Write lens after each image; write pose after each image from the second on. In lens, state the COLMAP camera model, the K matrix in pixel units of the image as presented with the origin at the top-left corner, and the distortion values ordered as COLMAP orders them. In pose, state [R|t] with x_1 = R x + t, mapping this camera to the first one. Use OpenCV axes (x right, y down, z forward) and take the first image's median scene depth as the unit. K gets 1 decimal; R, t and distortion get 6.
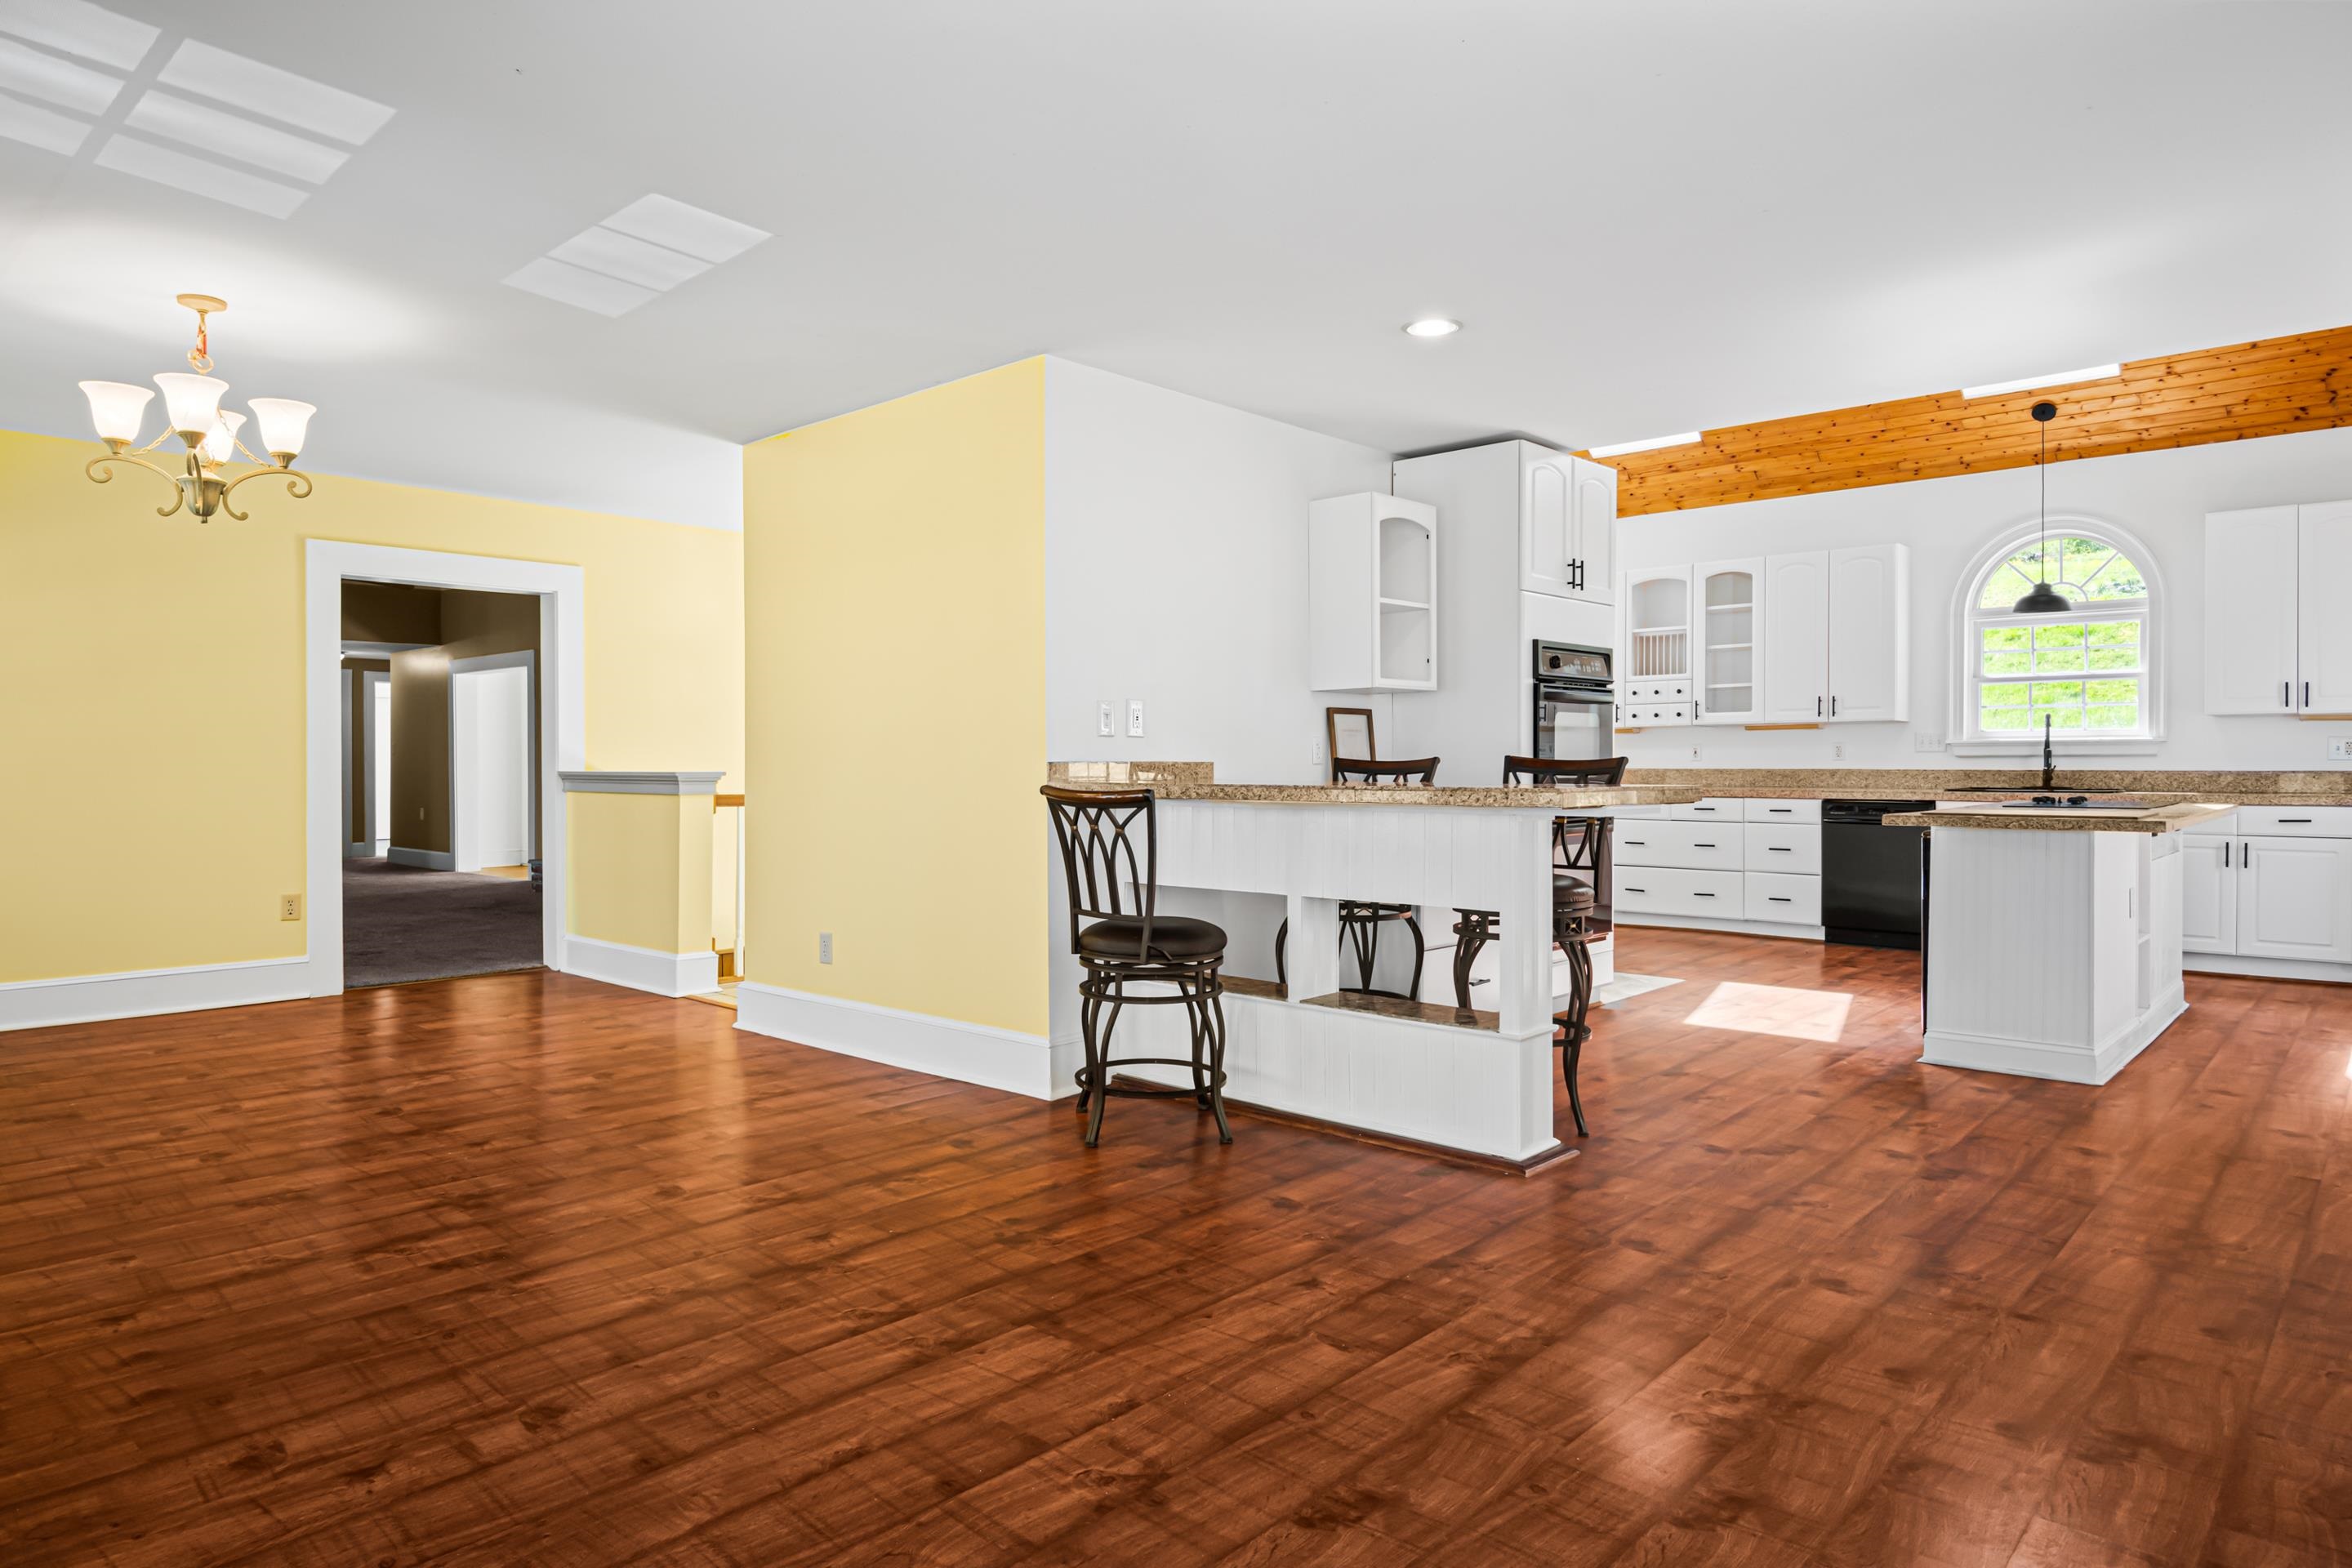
lens RADIAL K [[1415.5, 0, 1171.6], [0, 1415.5, 776.5], [0, 0, 1]] dist [0.002110, -0.006123]
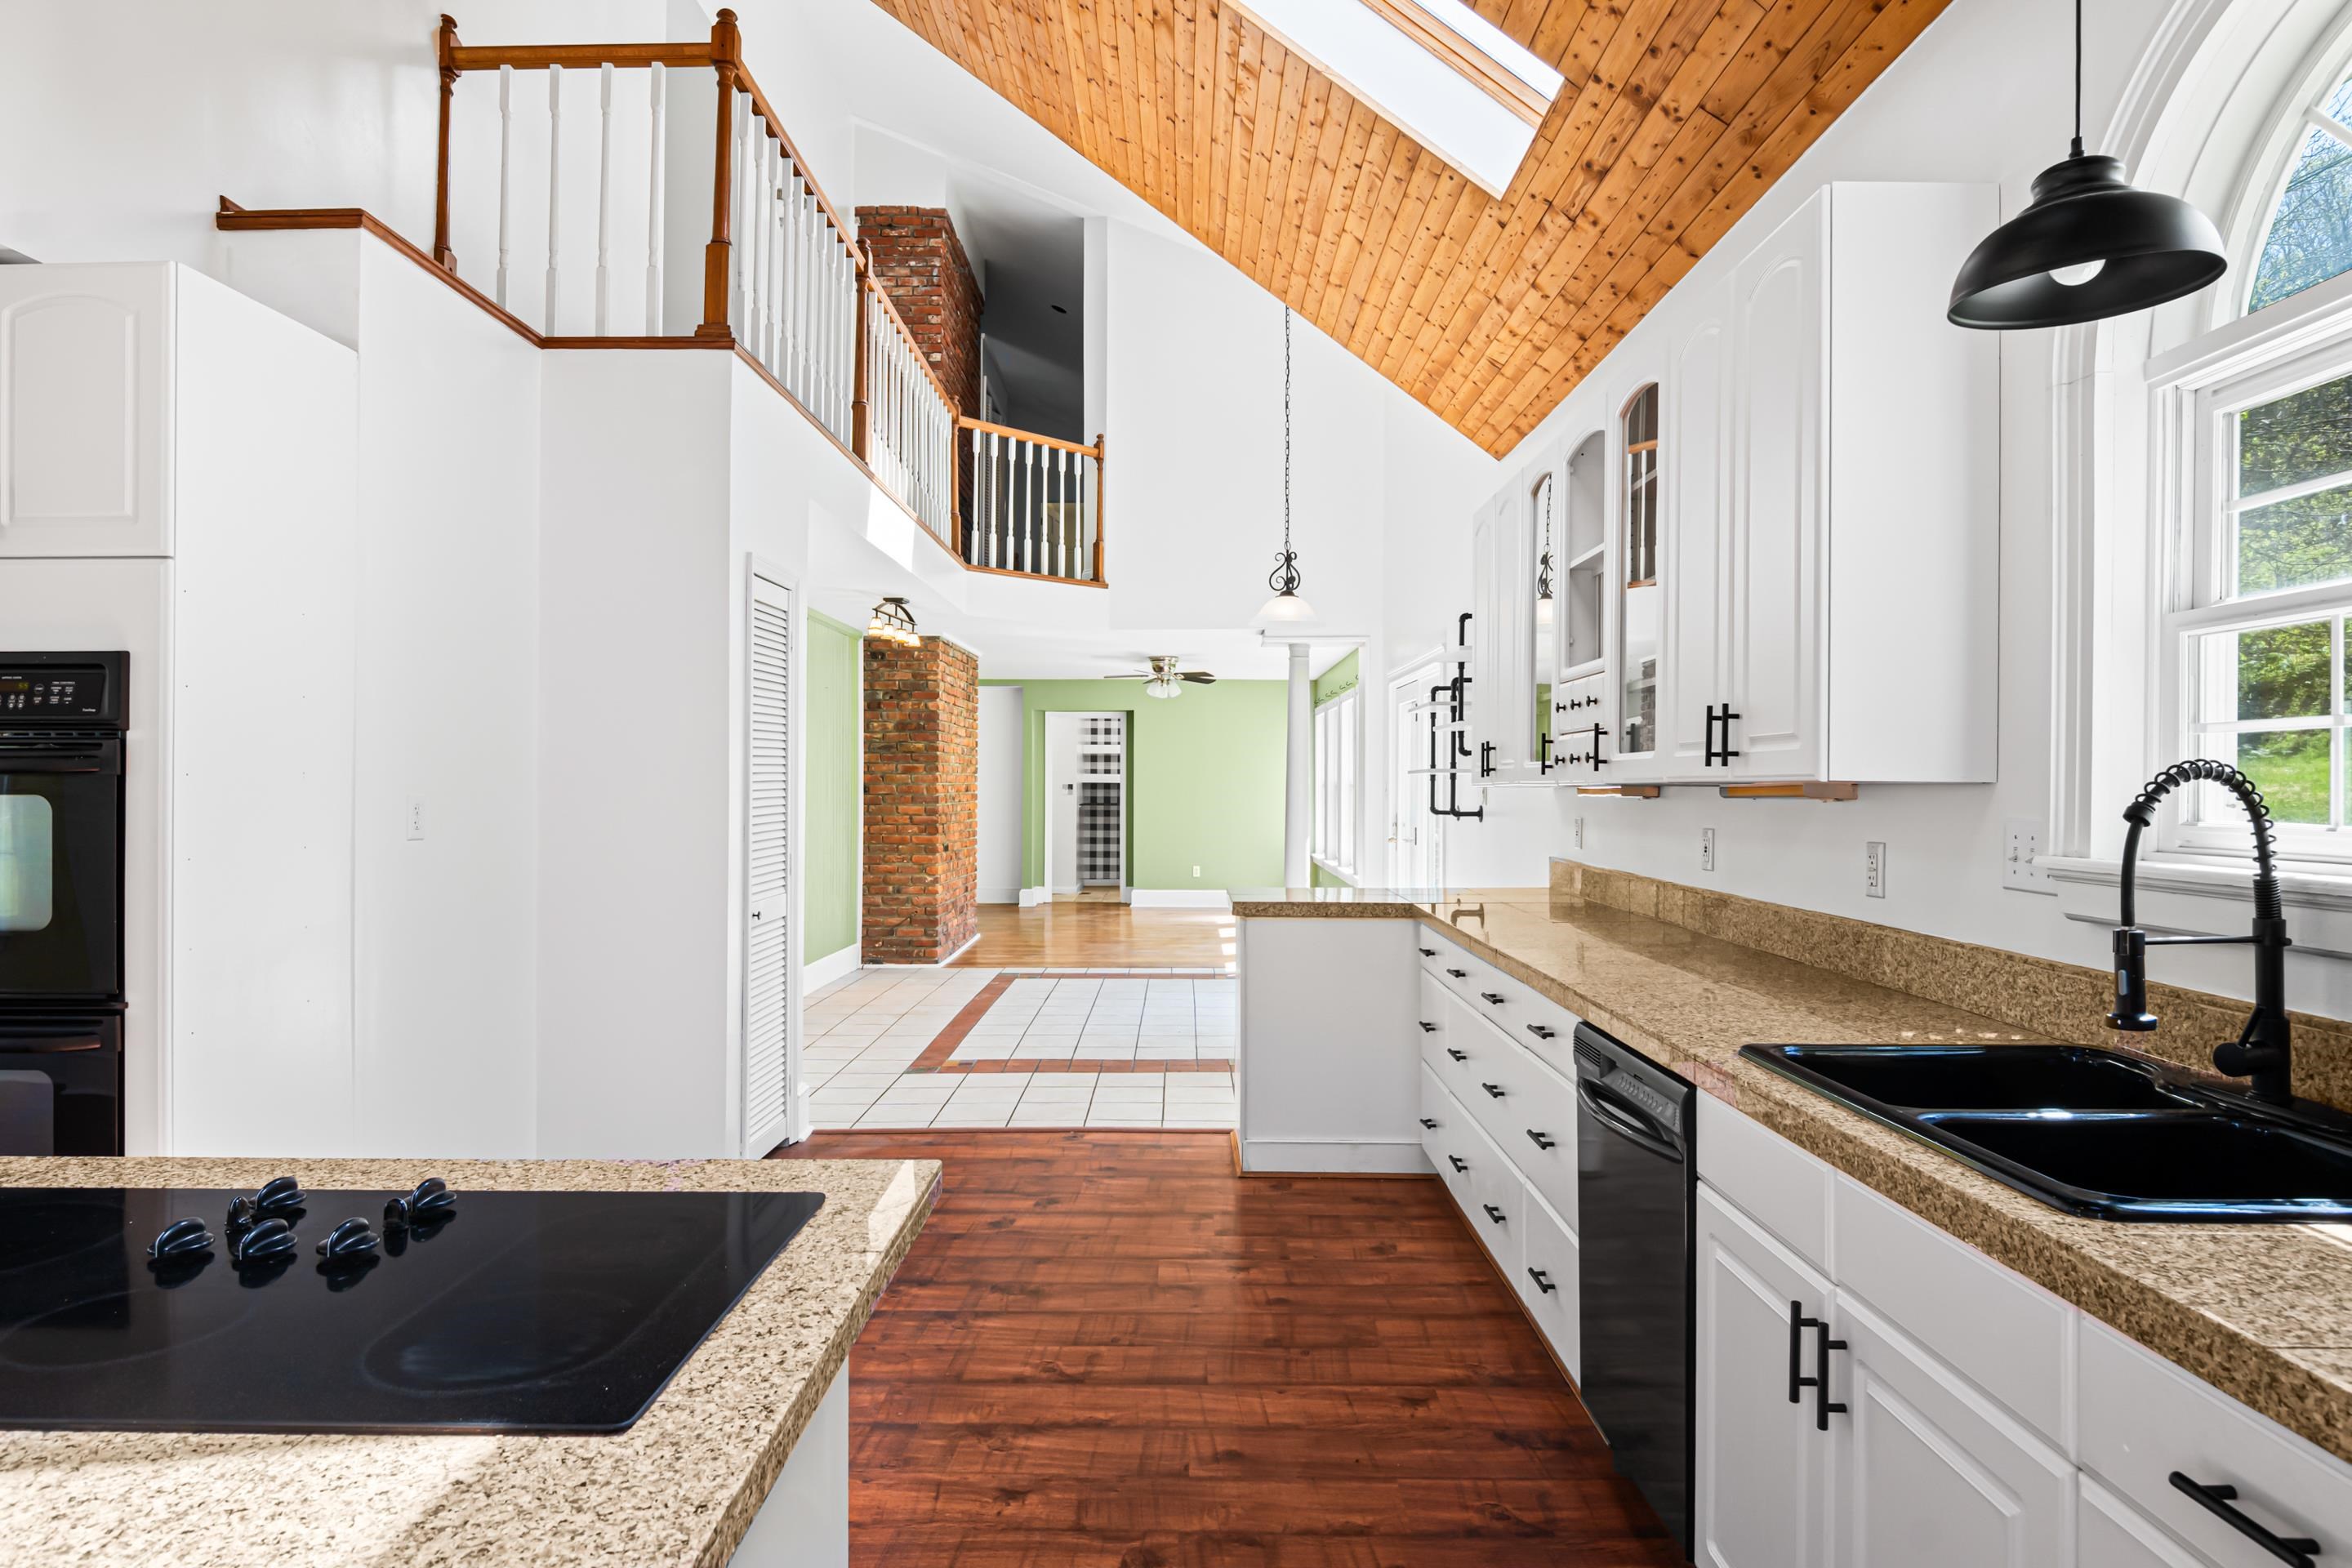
lens RADIAL K [[1388.1, 0, 1186.1], [0, 1388.1, 779.3], [0, 0, 1]] dist [-0.001028, -0.004473]
pose [[0.655592, -0.000494, -0.755115, 1.007583], [-0.011474, 0.999878, -0.010616, -0.054576], [0.755028, 0.015623, 0.655506, 1.110209]]
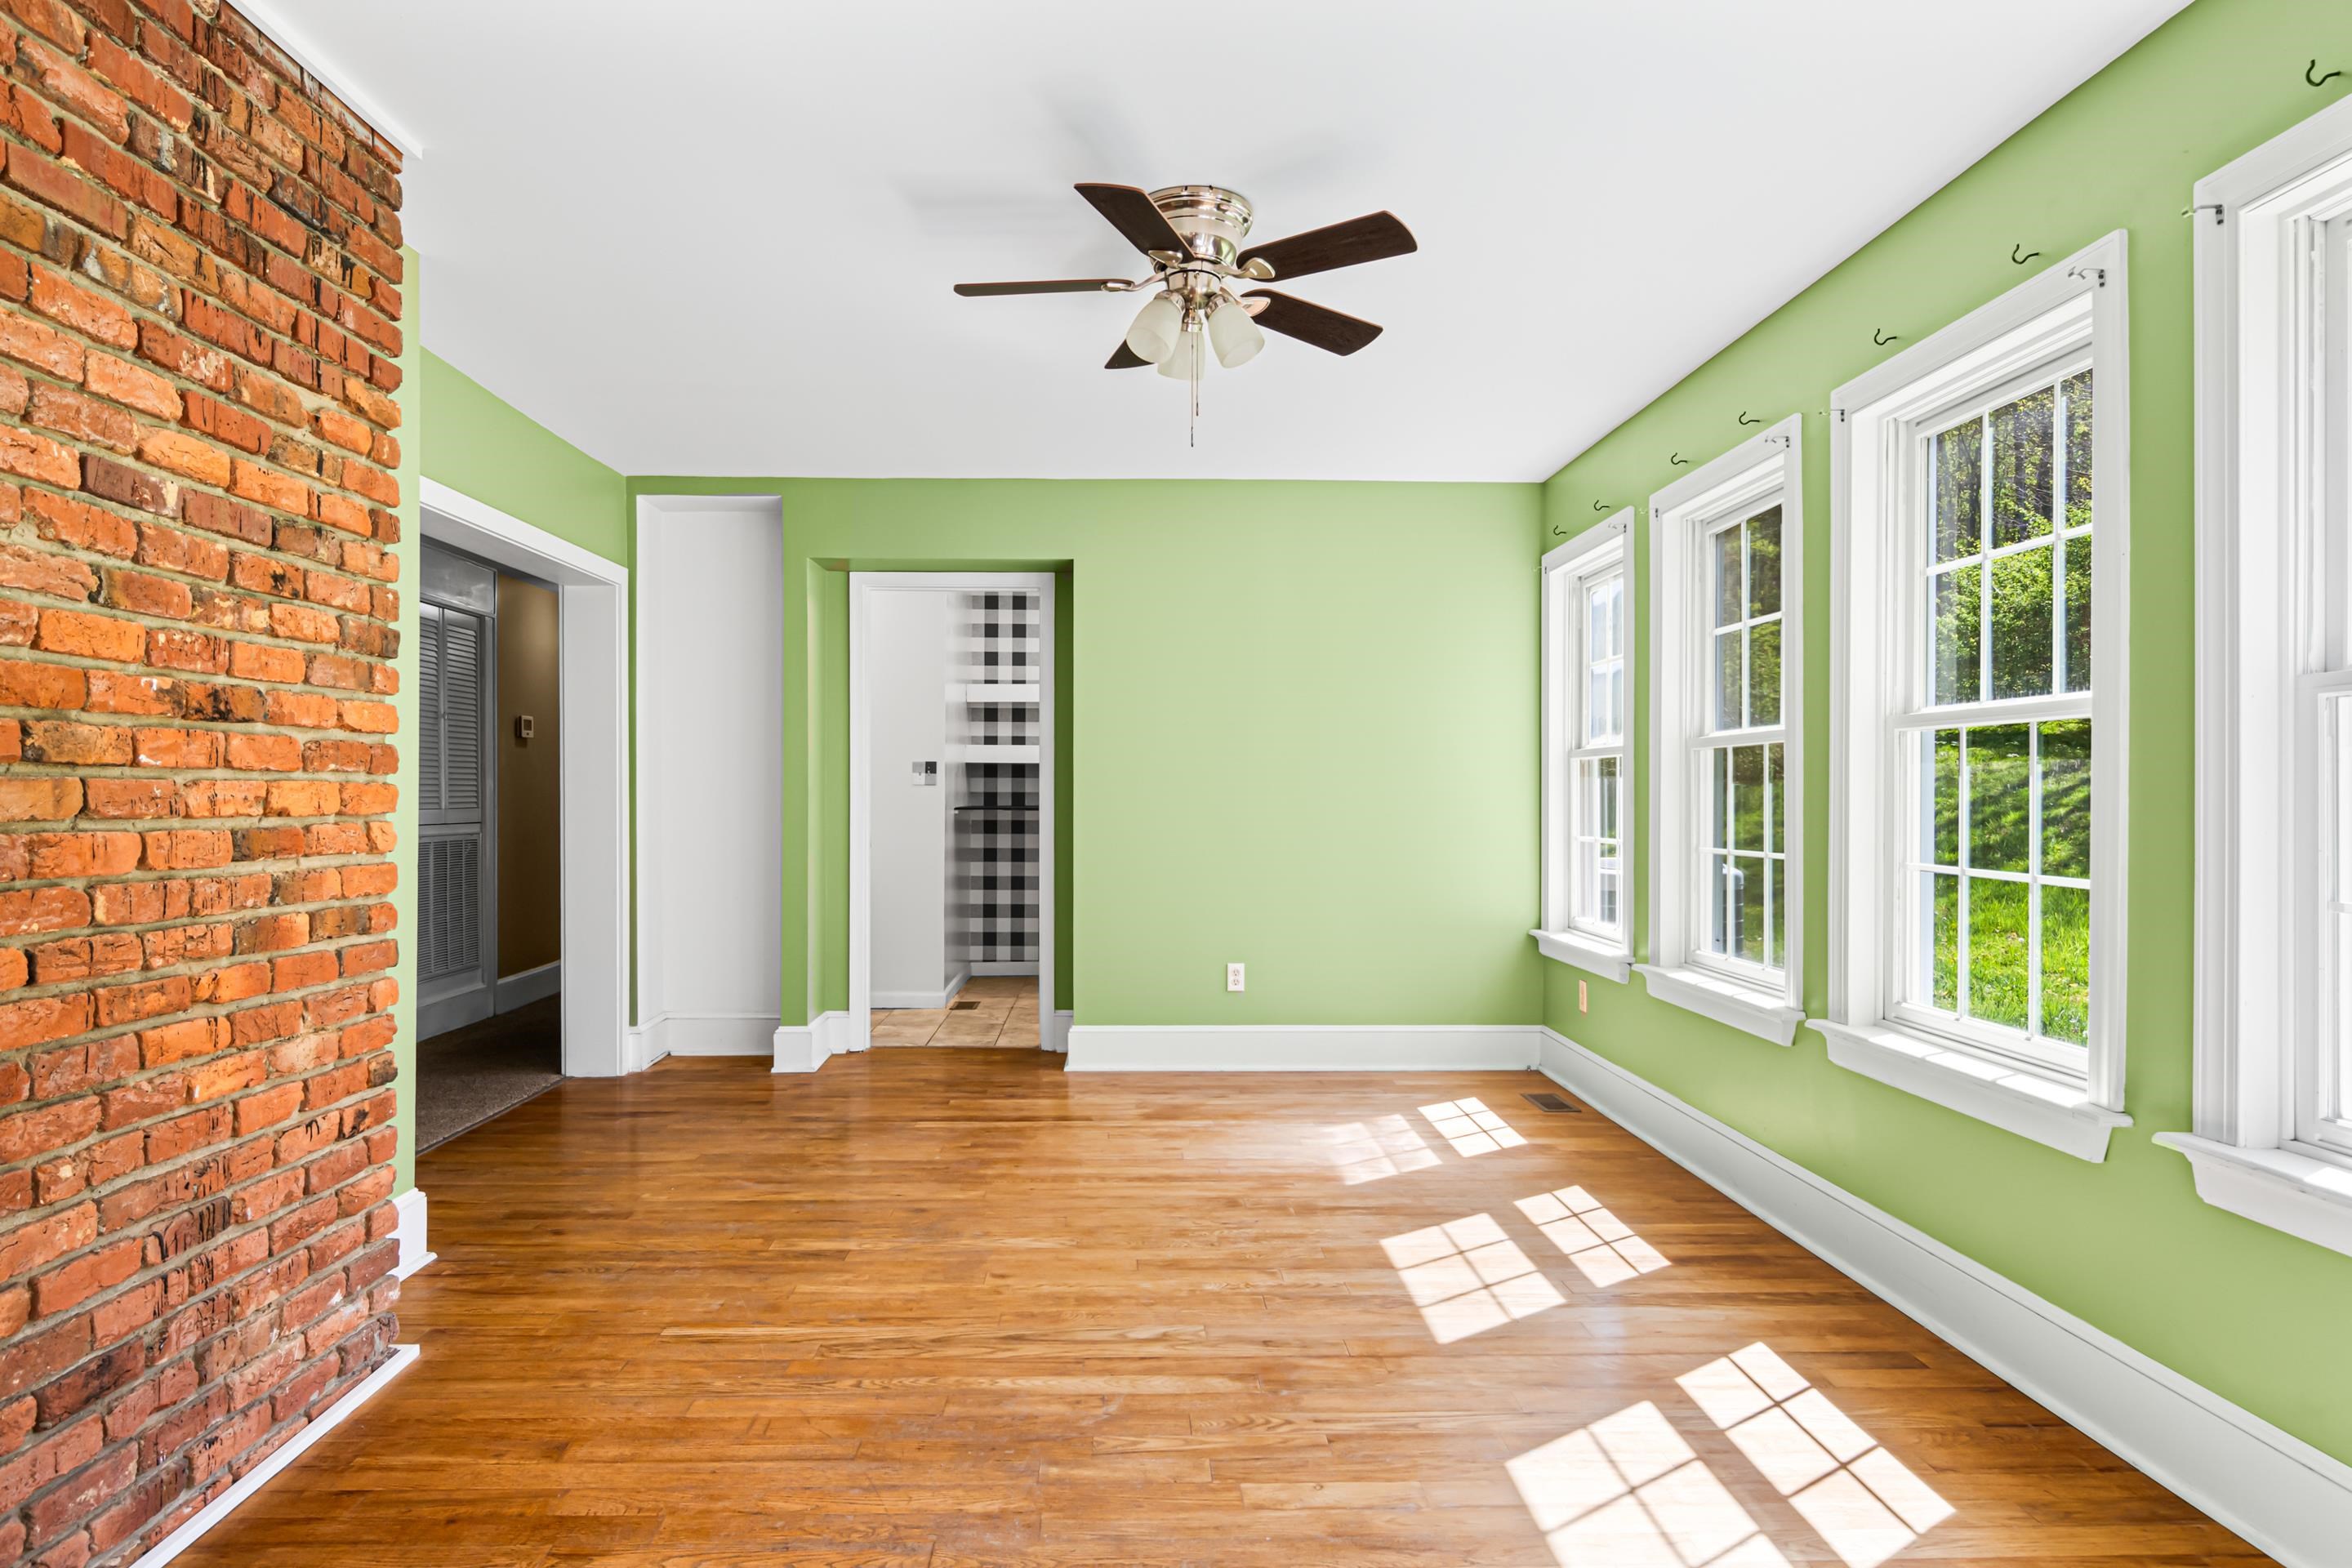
lens RADIAL K [[1388.1, 0, 1168.4], [0, 1388.1, 800.8], [0, 0, 1]] dist [-0.001028, -0.004473]
pose [[0.679247, 0.003423, -0.733901, -0.280065], [-0.010174, 0.999937, -0.004752, -0.031083], [0.733839, 0.010694, 0.679239, 2.145256]]
